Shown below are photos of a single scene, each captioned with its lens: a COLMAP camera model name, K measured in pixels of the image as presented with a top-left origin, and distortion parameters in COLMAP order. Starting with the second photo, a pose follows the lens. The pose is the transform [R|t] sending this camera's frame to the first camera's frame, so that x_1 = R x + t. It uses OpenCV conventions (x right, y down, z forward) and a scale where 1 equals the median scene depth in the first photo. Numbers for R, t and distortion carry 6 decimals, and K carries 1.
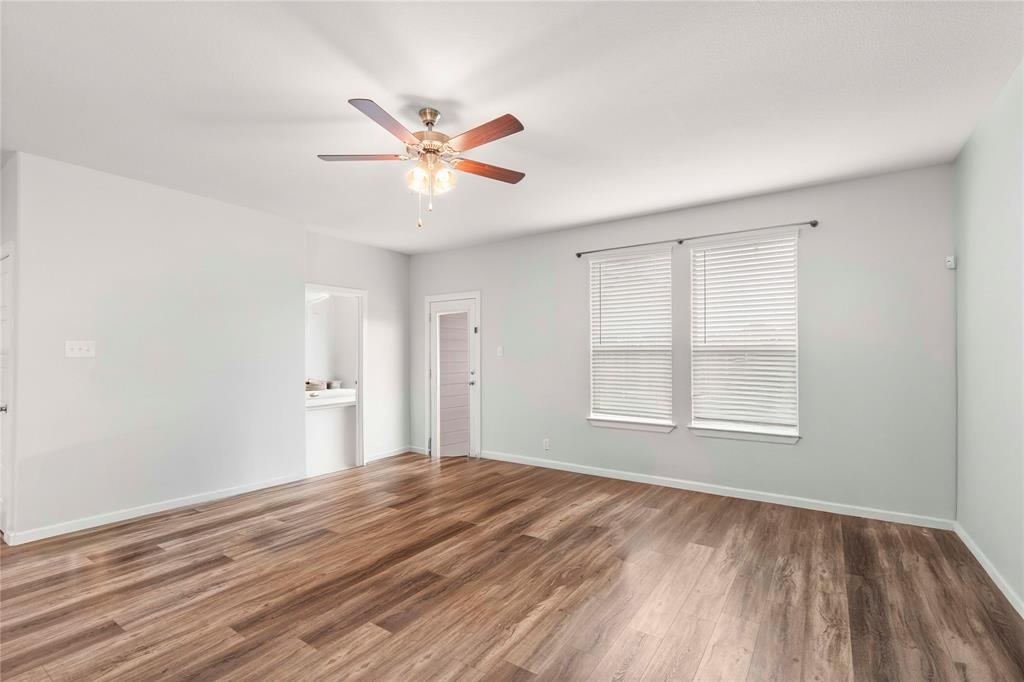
lens RADIAL K [[458.2, 0, 516.5], [0, 458.2, 354.4], [0, 0, 1]] dist [-0.000333, -0.000093]
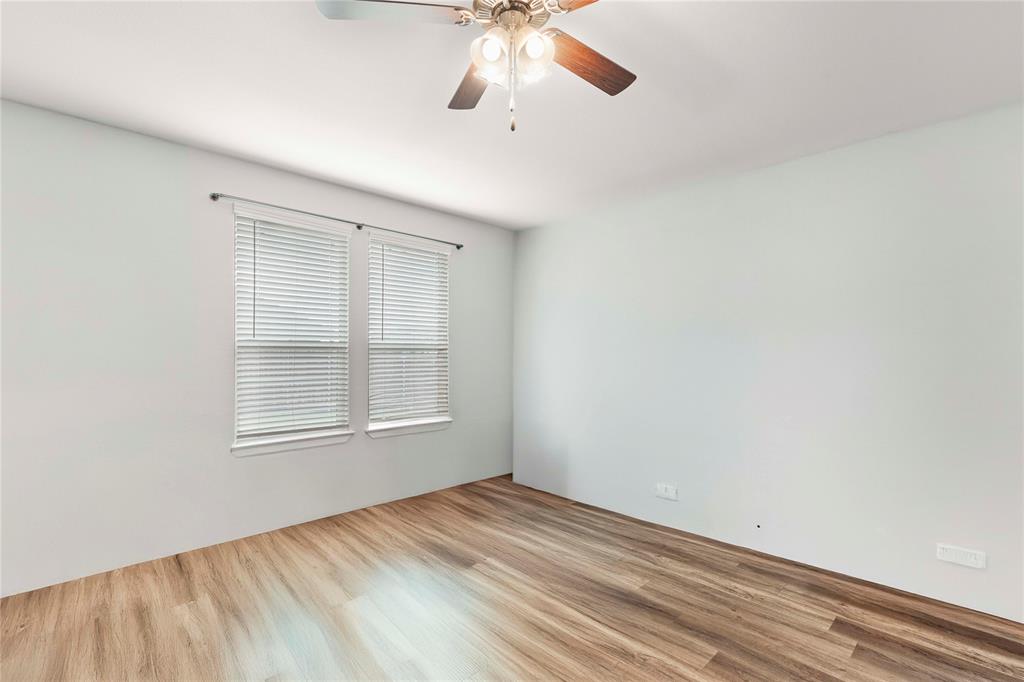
lens RADIAL K [[458.2, 0, 516.5], [0, 458.2, 354.4], [0, 0, 1]] dist [-0.000333, -0.000093]
pose [[0.214345, -0.001075, 0.976757, -0.472396], [-0.002937, 0.999994, 0.001745, 0.002223], [-0.976754, -0.003243, 0.214341, 0.528798]]
